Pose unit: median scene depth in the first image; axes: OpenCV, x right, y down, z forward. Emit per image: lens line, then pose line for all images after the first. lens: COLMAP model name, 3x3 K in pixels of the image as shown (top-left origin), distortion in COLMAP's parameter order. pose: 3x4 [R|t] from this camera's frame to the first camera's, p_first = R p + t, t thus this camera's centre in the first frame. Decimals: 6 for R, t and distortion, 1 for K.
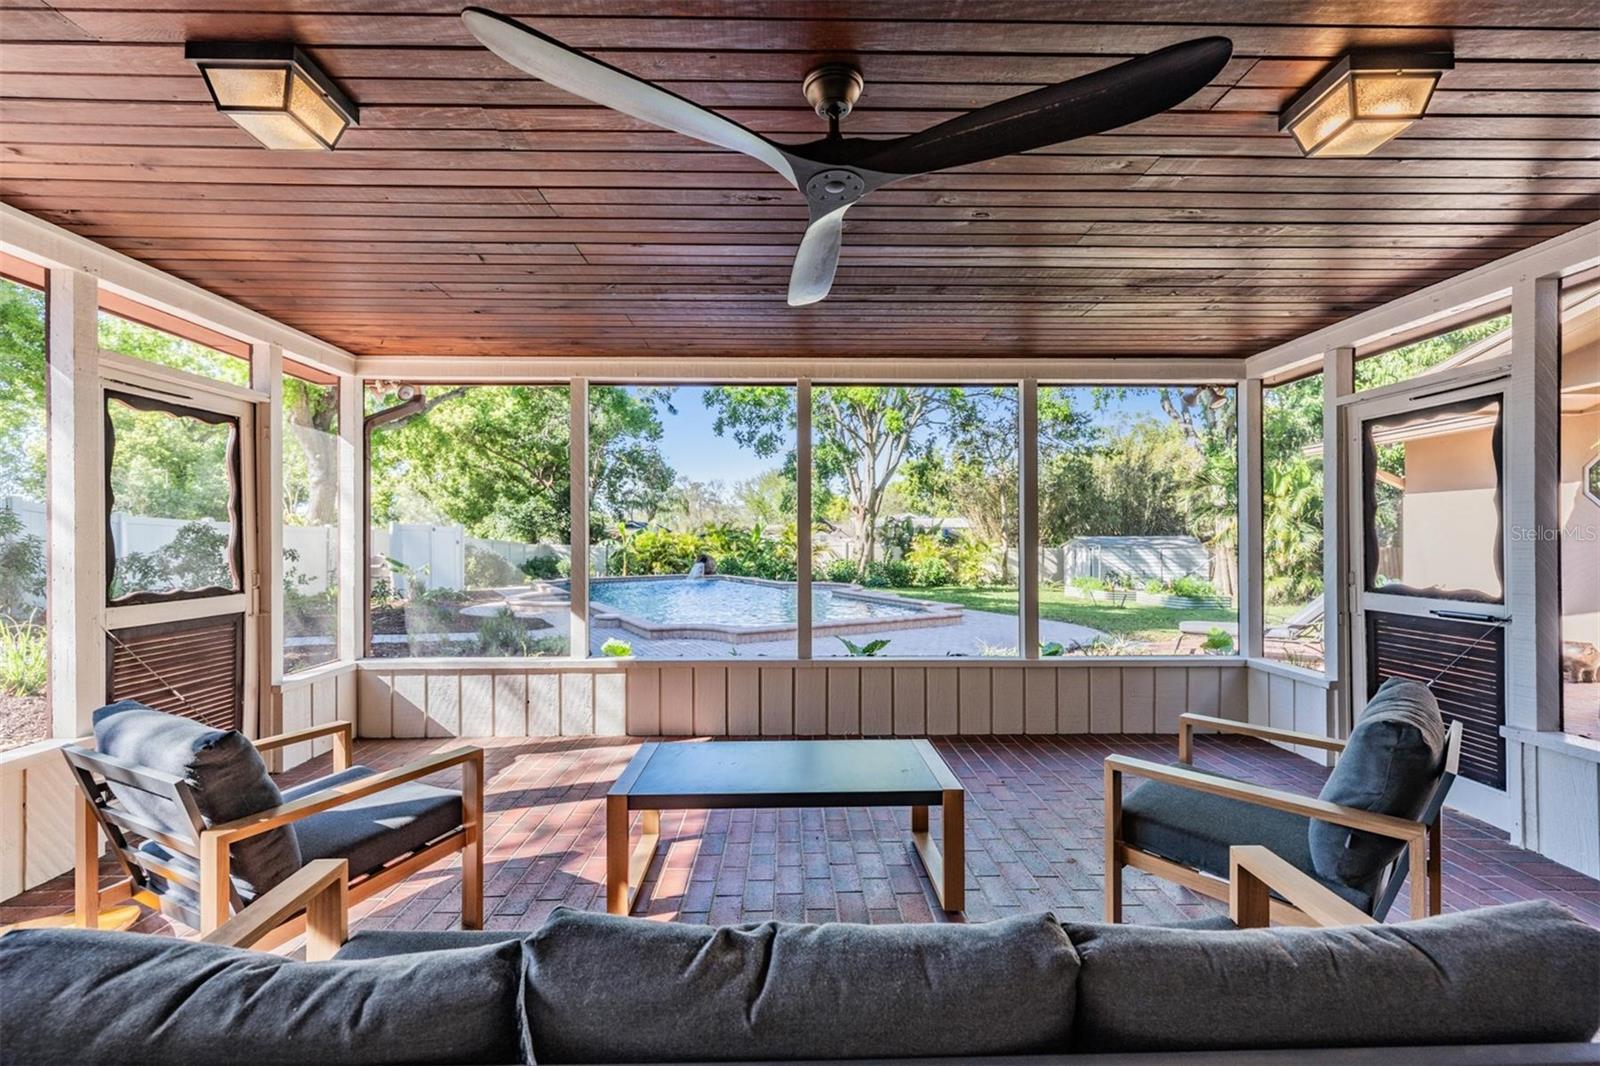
lens RADIAL K [[680.5, 0, 803.3], [0, 680.5, 533.8], [0, 0, 1]] dist [-0.001439, -0.000196]
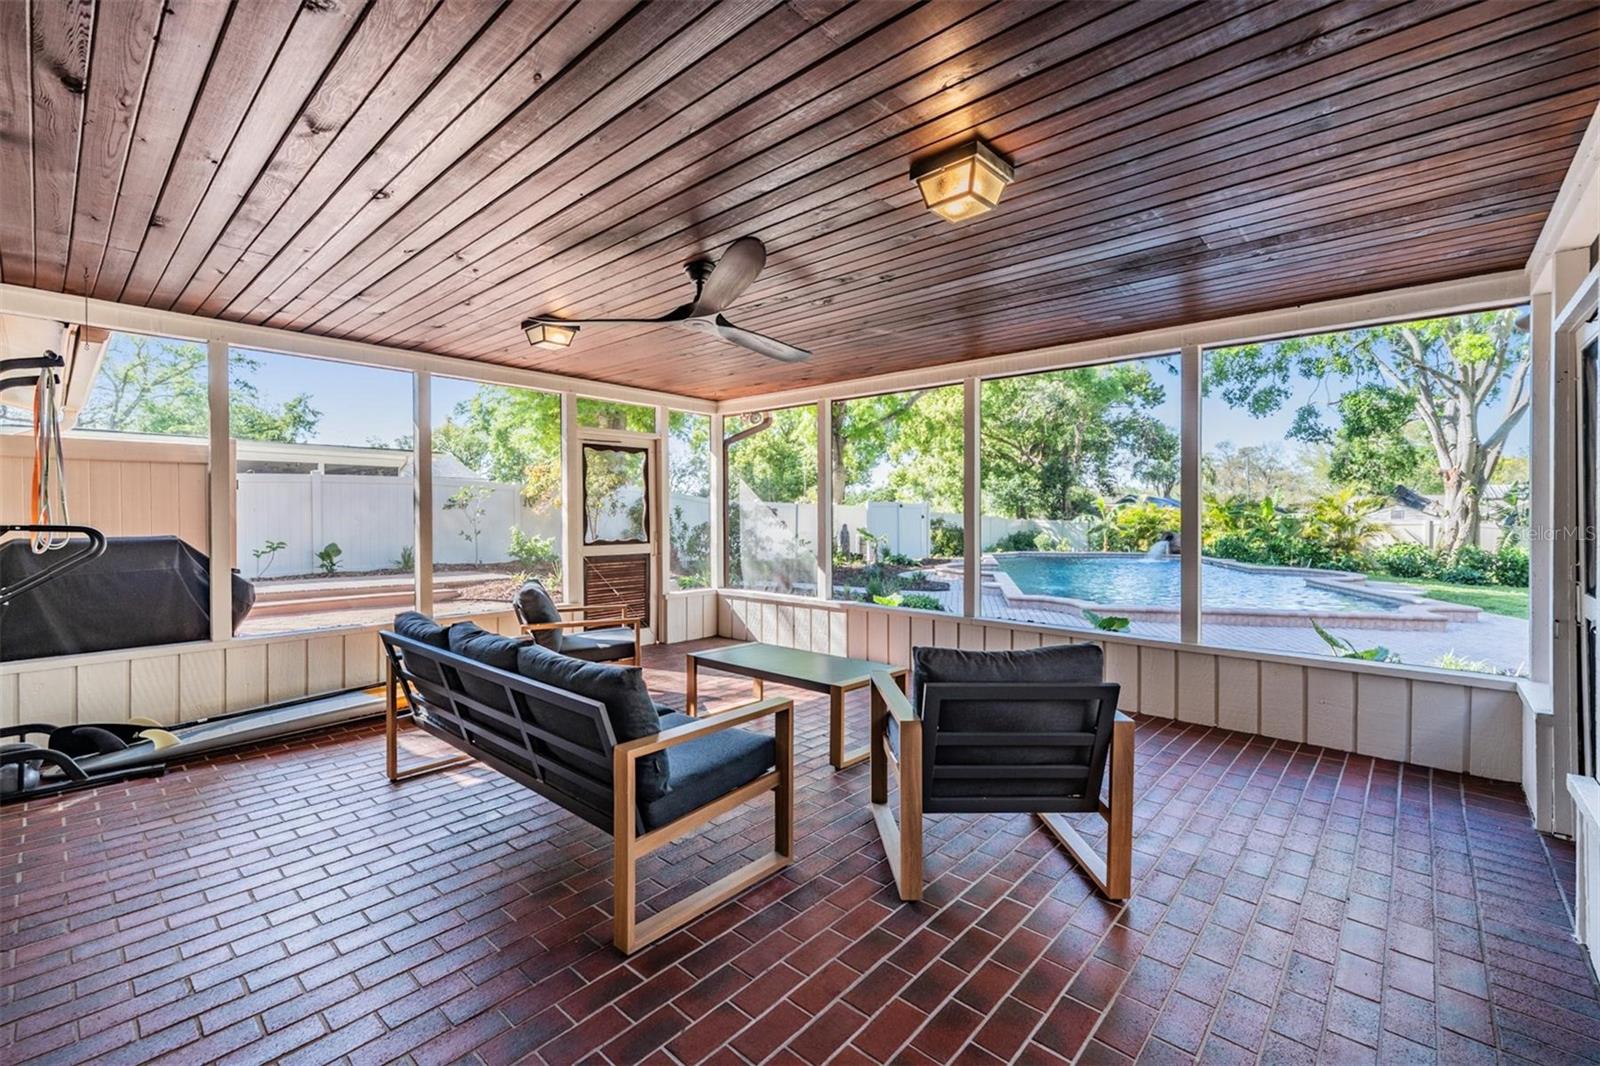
lens RADIAL K [[686.9, 0, 786.8], [0, 686.9, 514.6], [0, 0, 1]] dist [0.000769, 0.000029]
pose [[0.722179, 0.003044, -0.691699, 0.106499], [0.002660, 0.999971, 0.007178, -0.000443], [0.691701, -0.007024, 0.722150, -0.013460]]
